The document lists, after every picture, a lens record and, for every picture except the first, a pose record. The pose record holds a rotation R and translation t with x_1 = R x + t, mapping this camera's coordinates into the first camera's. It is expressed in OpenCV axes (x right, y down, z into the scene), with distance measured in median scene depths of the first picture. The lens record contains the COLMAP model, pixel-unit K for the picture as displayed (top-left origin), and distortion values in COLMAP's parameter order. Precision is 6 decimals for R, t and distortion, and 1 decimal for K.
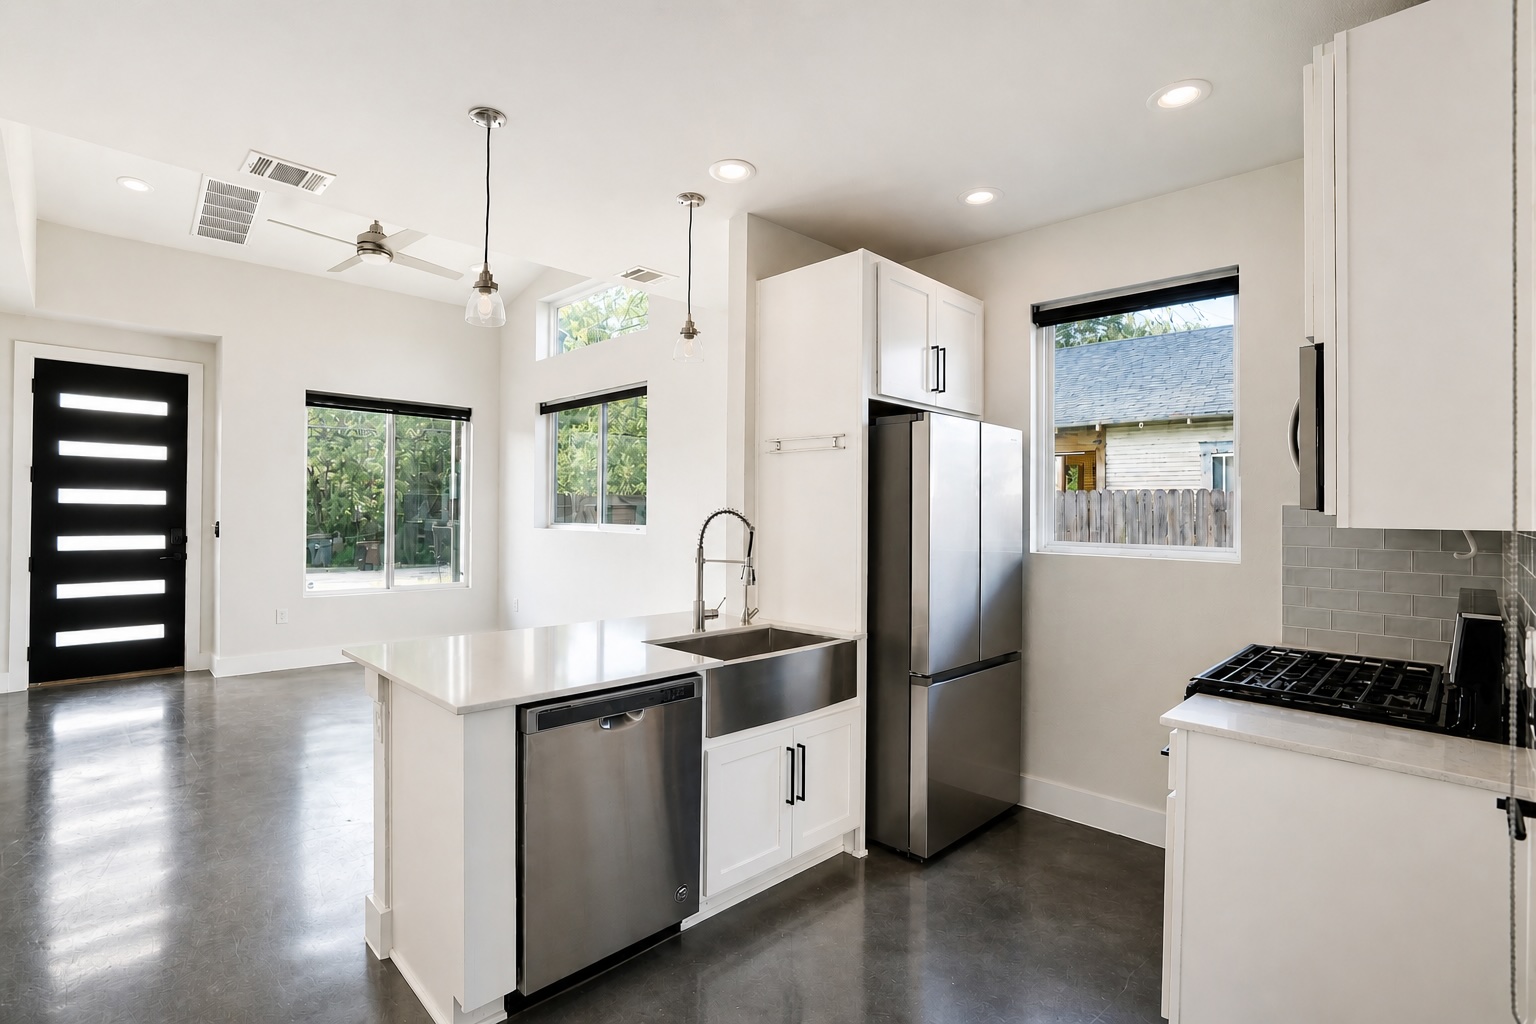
lens RADIAL K [[708.4, 0, 763.8], [0, 708.4, 513.3], [0, 0, 1]] dist [-0.051493, 0.038583]
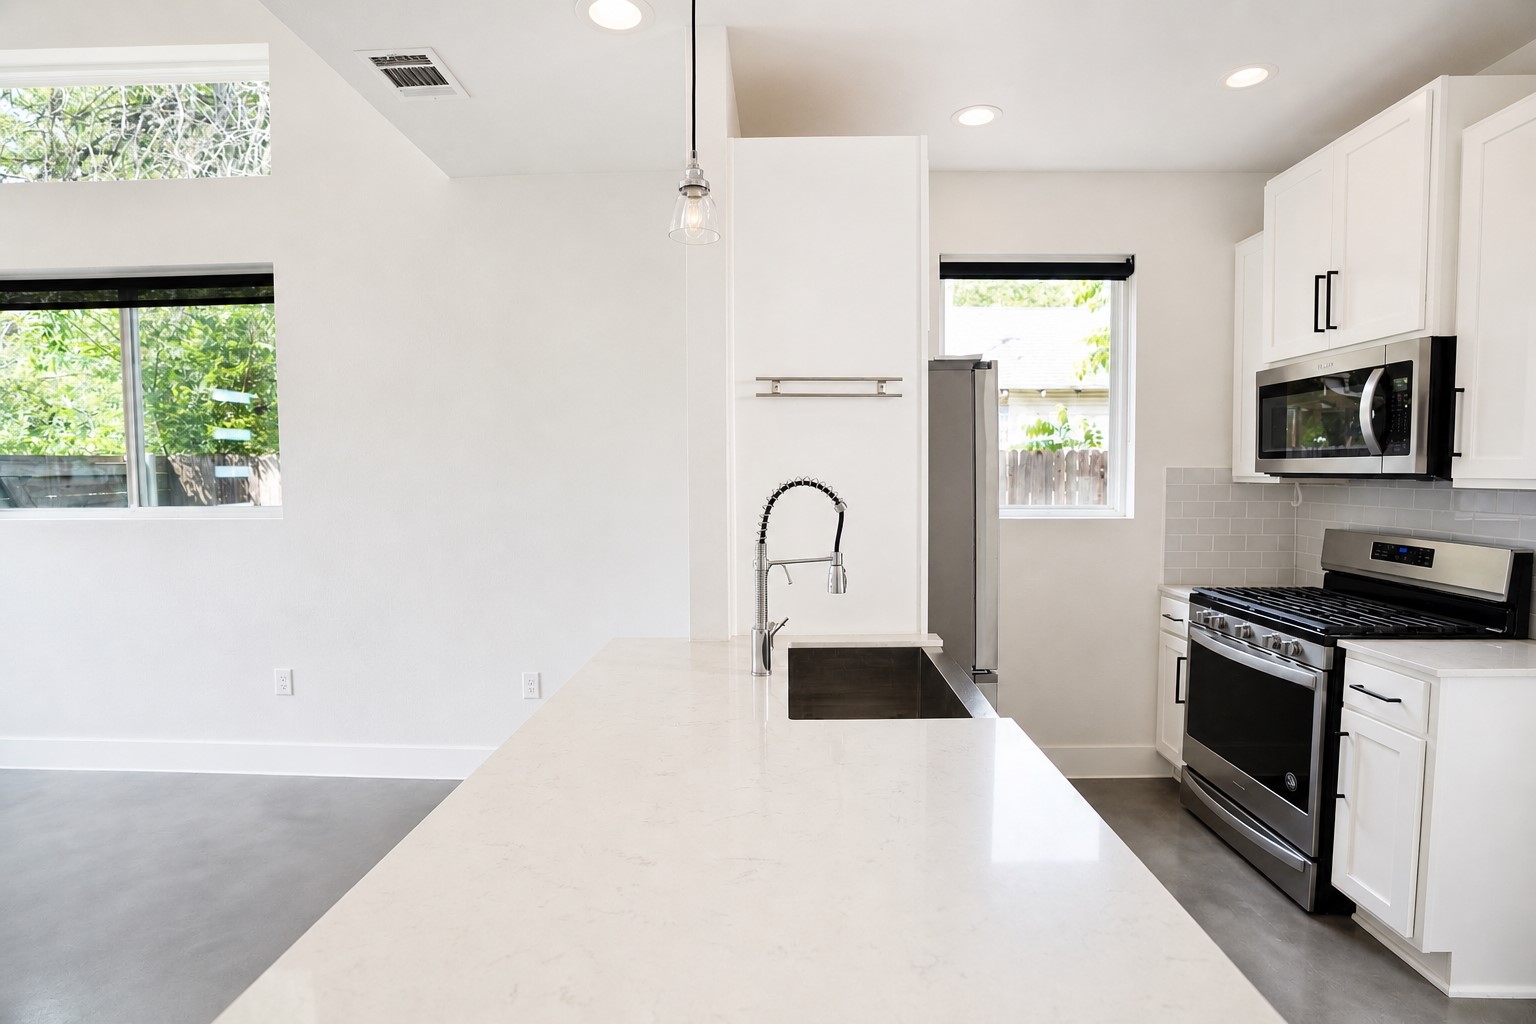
lens RADIAL K [[708.4, 0, 763.8], [0, 708.4, 513.3], [0, 0, 1]] dist [-0.051493, 0.038583]
pose [[0.713586, -0.050318, 0.698759, -0.536126], [0.013415, 0.998216, 0.058183, -0.012834], [-0.700440, -0.032145, 0.712987, 0.571336]]
